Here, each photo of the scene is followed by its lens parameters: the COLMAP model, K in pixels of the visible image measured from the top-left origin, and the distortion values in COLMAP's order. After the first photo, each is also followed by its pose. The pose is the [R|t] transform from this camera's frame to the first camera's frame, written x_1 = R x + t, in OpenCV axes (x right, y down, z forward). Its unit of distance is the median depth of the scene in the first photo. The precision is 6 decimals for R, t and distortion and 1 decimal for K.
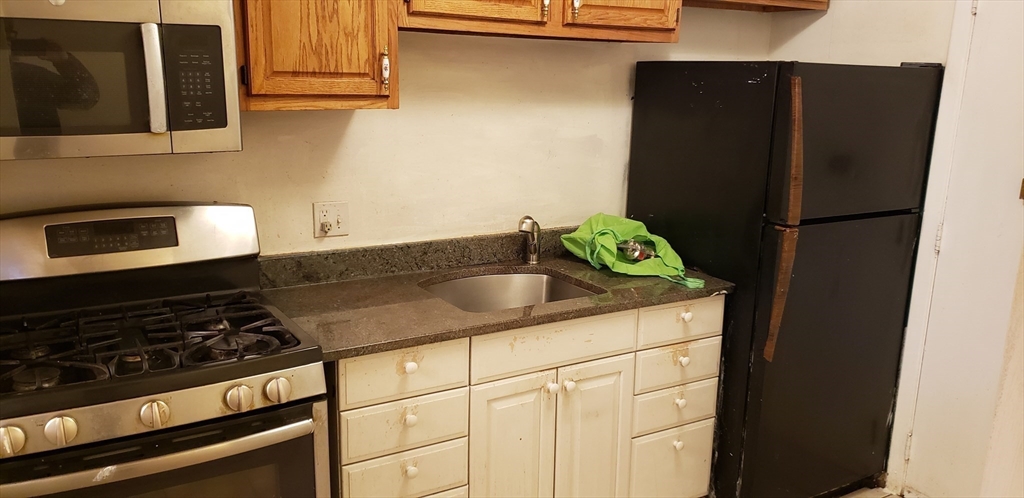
lens RADIAL K [[813.5, 0, 495.5], [0, 813.5, 266.4], [0, 0, 1]] dist [0.064662, -0.134586]
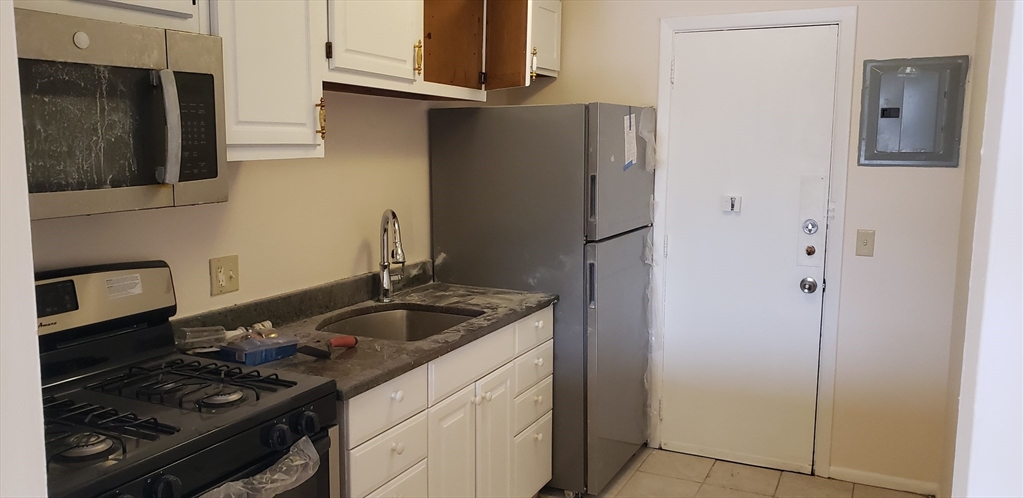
lens RADIAL K [[813.5, 0, 503.5], [0, 813.5, 253.7], [0, 0, 1]] dist [0.064662, -0.134586]
pose [[0.841003, -0.090066, 0.533482, -0.432560], [0.138434, 0.989044, -0.051256, 0.011962], [-0.523021, 0.116958, 0.844257, 0.011765]]
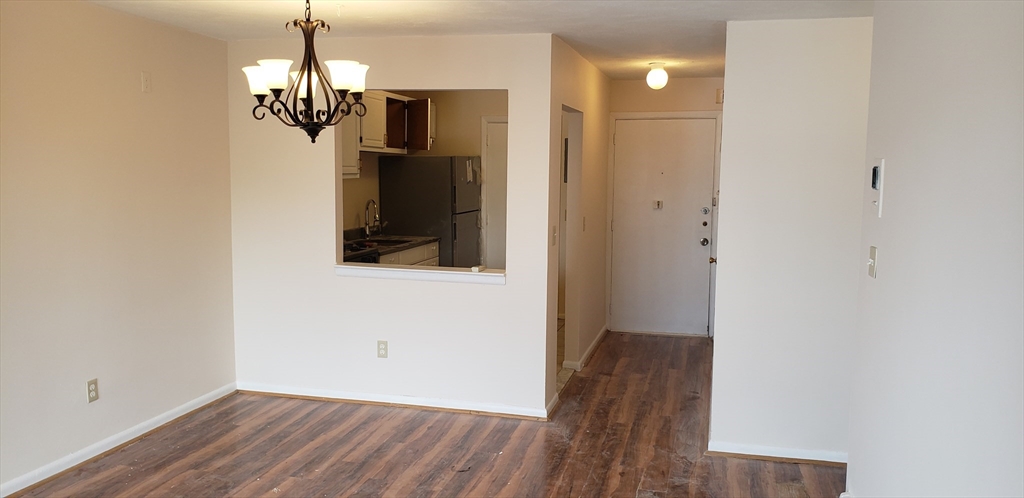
lens RADIAL K [[813.5, 0, 525.3], [0, 813.5, 227.4], [0, 0, 1]] dist [0.064662, -0.134586]
pose [[0.701729, -0.066874, 0.709298, -1.547165], [0.169798, 0.982594, -0.075345, 0.258043], [-0.691914, 0.173310, 0.700870, -1.222006]]
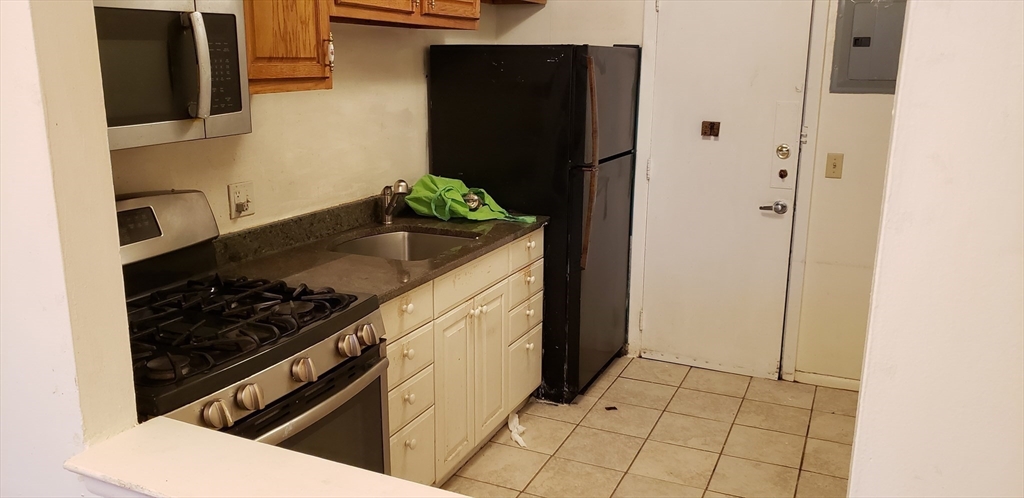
lens RADIAL K [[813.5, 0, 511.6], [0, 813.5, 265.8], [0, 0, 1]] dist [0.064662, -0.134586]
pose [[0.823316, -0.154880, 0.546043, -0.494672], [0.143442, 0.987597, 0.063843, 0.007594], [-0.549159, 0.025763, 0.835321, -0.053297]]
